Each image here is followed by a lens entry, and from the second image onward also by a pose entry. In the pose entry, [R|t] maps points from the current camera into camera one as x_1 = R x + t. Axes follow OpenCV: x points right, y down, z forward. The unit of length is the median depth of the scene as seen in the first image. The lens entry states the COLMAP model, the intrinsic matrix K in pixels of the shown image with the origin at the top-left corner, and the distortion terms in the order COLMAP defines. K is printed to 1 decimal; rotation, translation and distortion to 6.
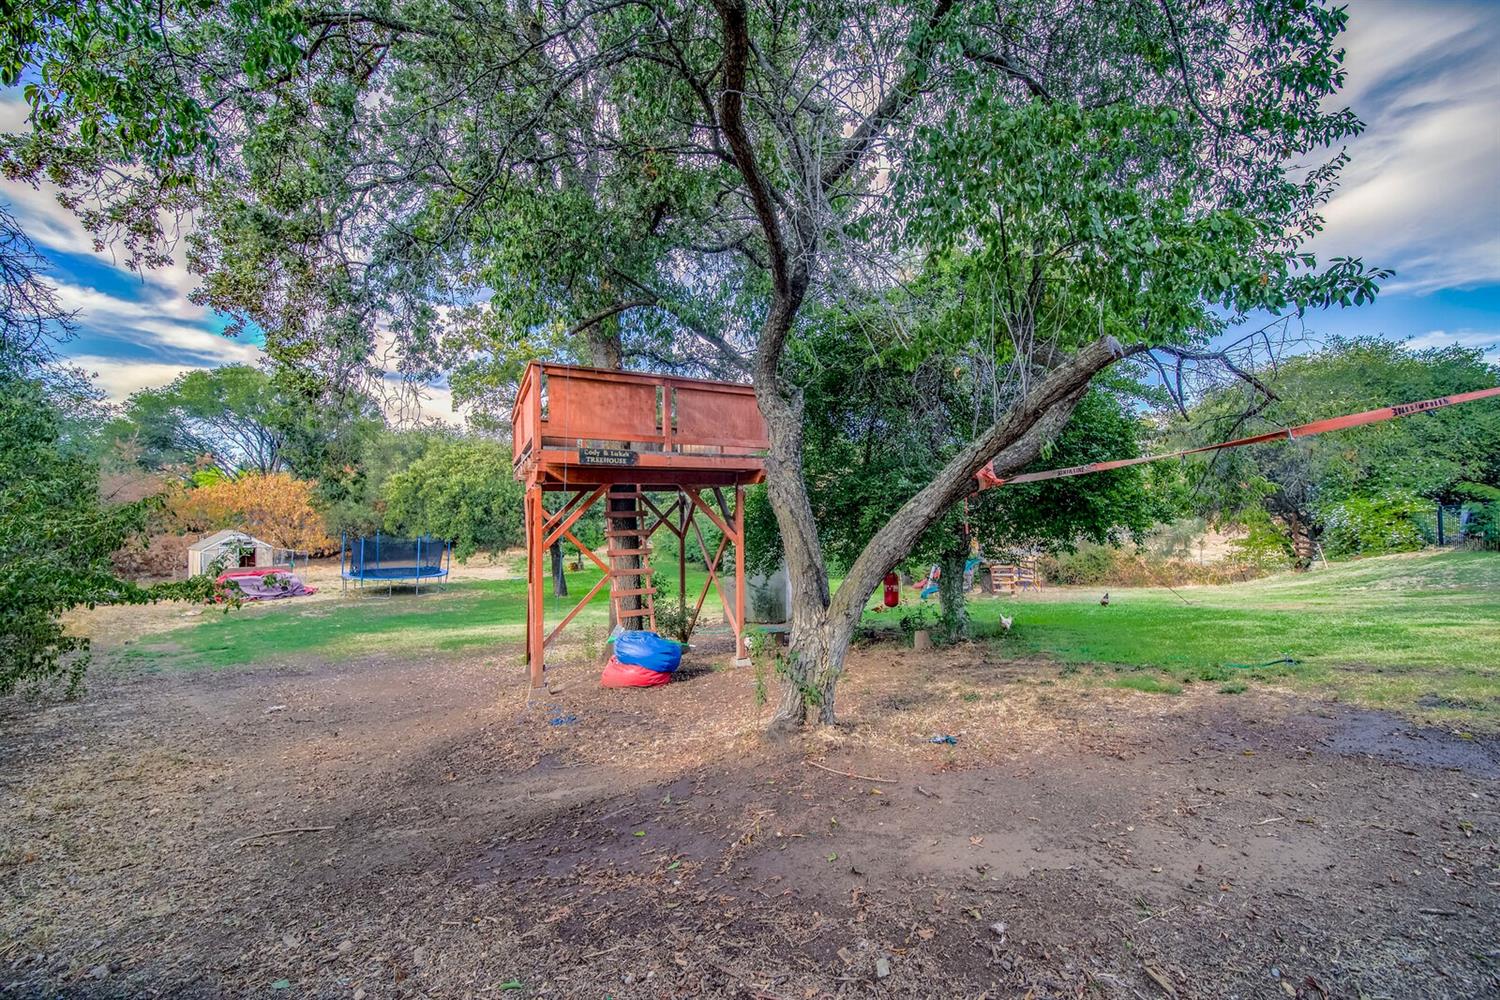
lens RADIAL K [[541.3, 0, 753.5], [0, 541.3, 506.0], [0, 0, 1]] dist [0.000522, 0.000052]
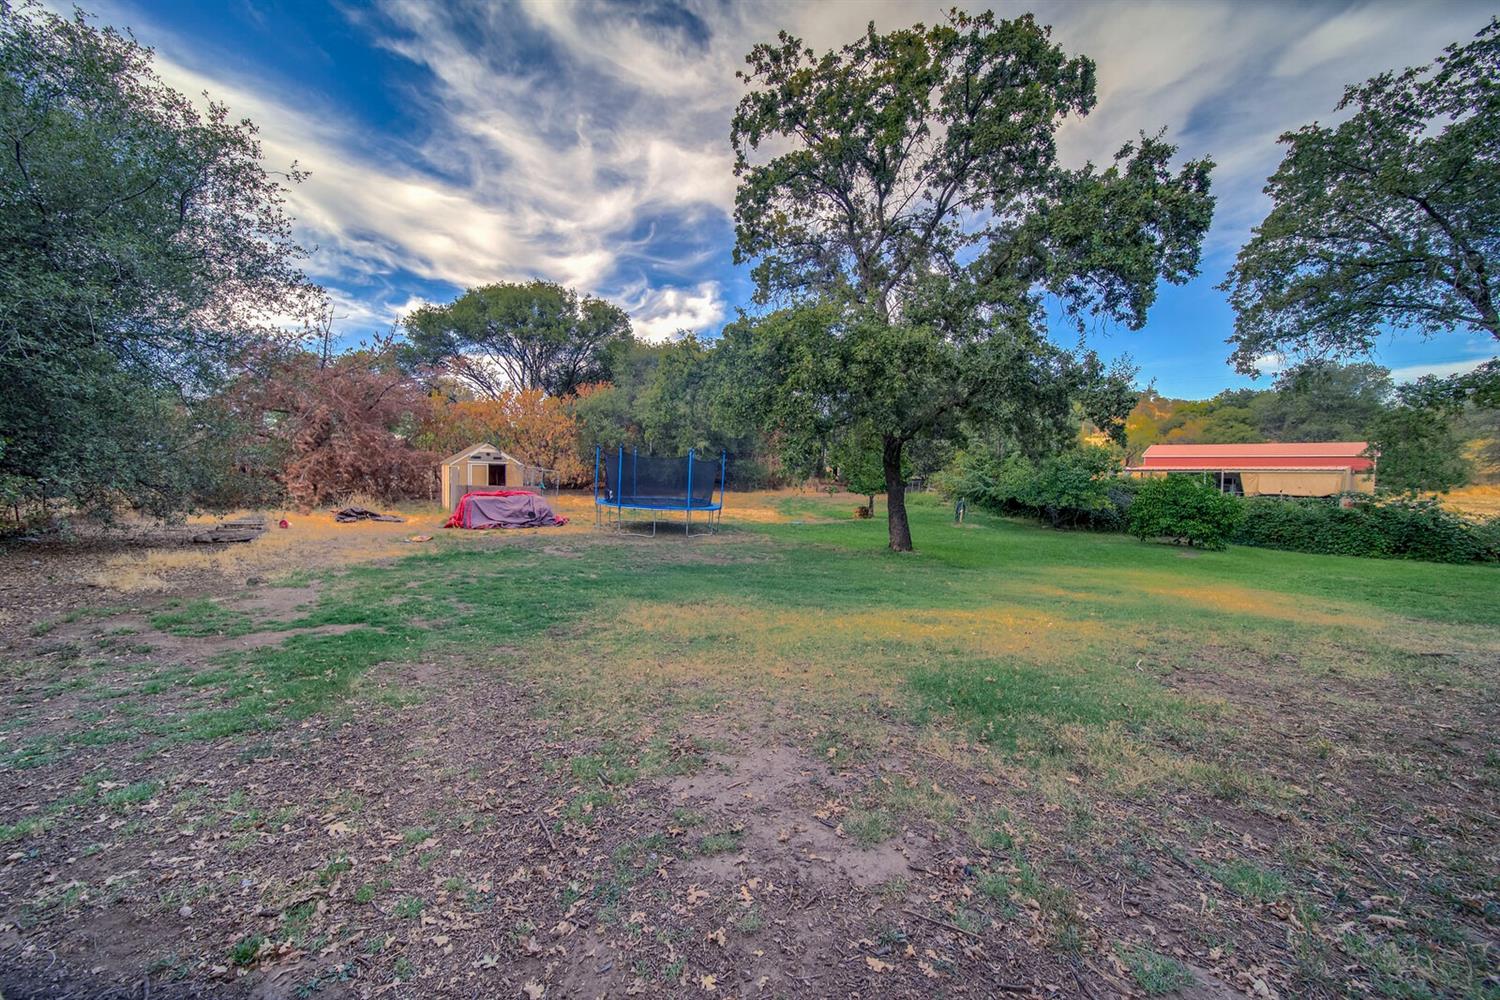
lens RADIAL K [[541.3, 0, 753.5], [0, 541.3, 506.0], [0, 0, 1]] dist [0.000522, 0.000052]
pose [[0.935180, 0.040774, -0.351818, -0.295404], [-0.016415, 0.997273, 0.071946, 0.075036], [0.353792, -0.061508, 0.933299, 0.382439]]
